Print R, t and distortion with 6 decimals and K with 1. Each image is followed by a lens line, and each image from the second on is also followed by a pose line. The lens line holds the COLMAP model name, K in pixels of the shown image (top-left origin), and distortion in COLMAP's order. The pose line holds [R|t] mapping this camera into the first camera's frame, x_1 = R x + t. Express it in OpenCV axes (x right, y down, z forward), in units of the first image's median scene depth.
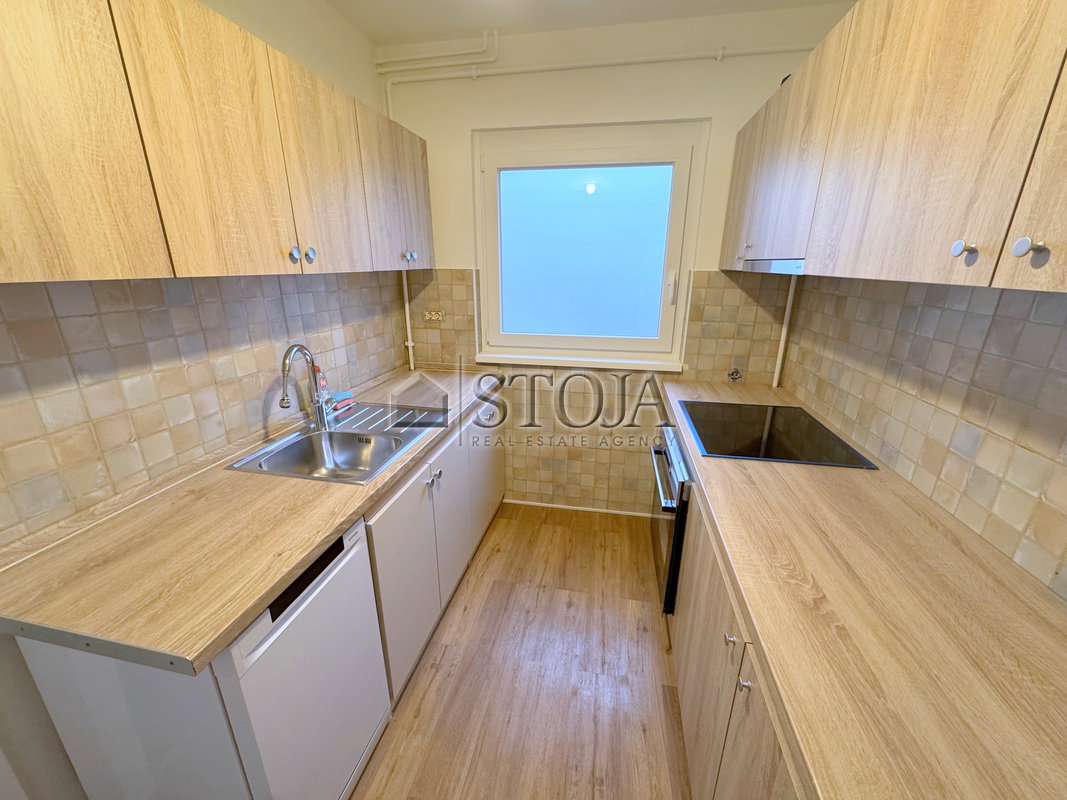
lens RADIAL K [[426.9, 0, 533.5], [0, 426.9, 400.0], [0, 0, 1]] dist [0.000397, 0.000103]
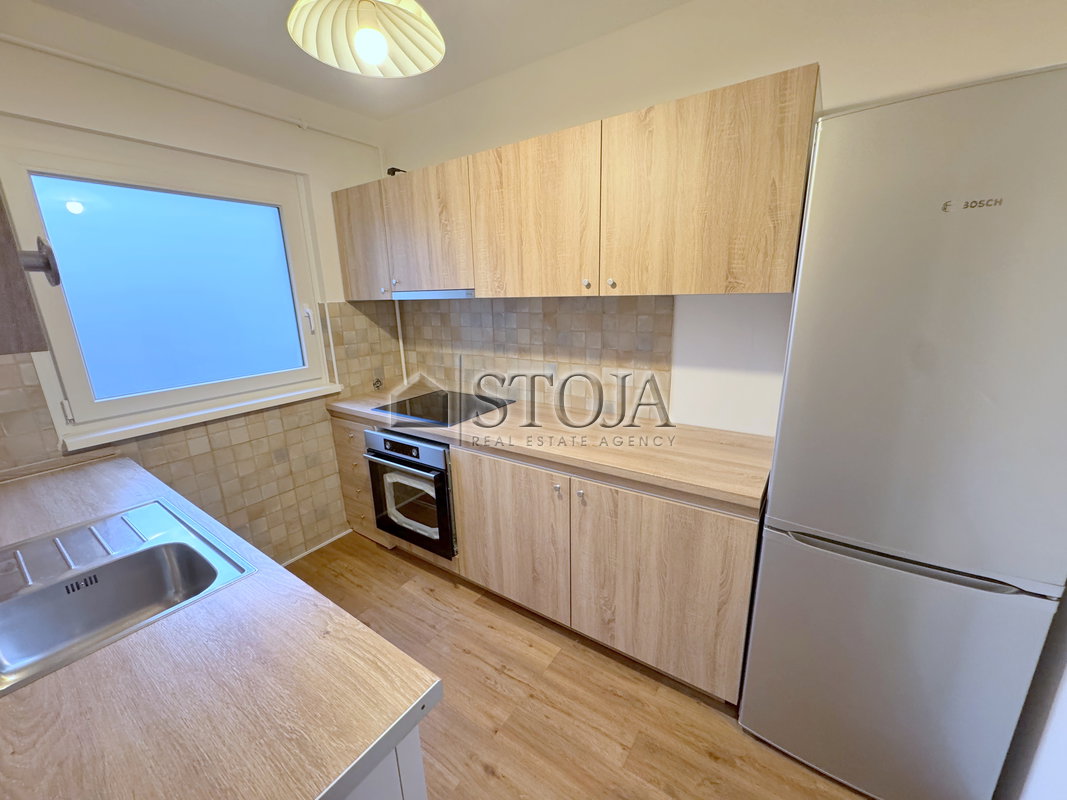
lens RADIAL K [[426.9, 0, 533.5], [0, 426.9, 400.0], [0, 0, 1]] dist [0.000397, 0.000103]
pose [[0.398038, -0.244253, 0.884255, -0.542564], [0.310578, 0.942861, 0.120638, -0.027423], [-0.863196, 0.226612, 0.451154, 0.077783]]
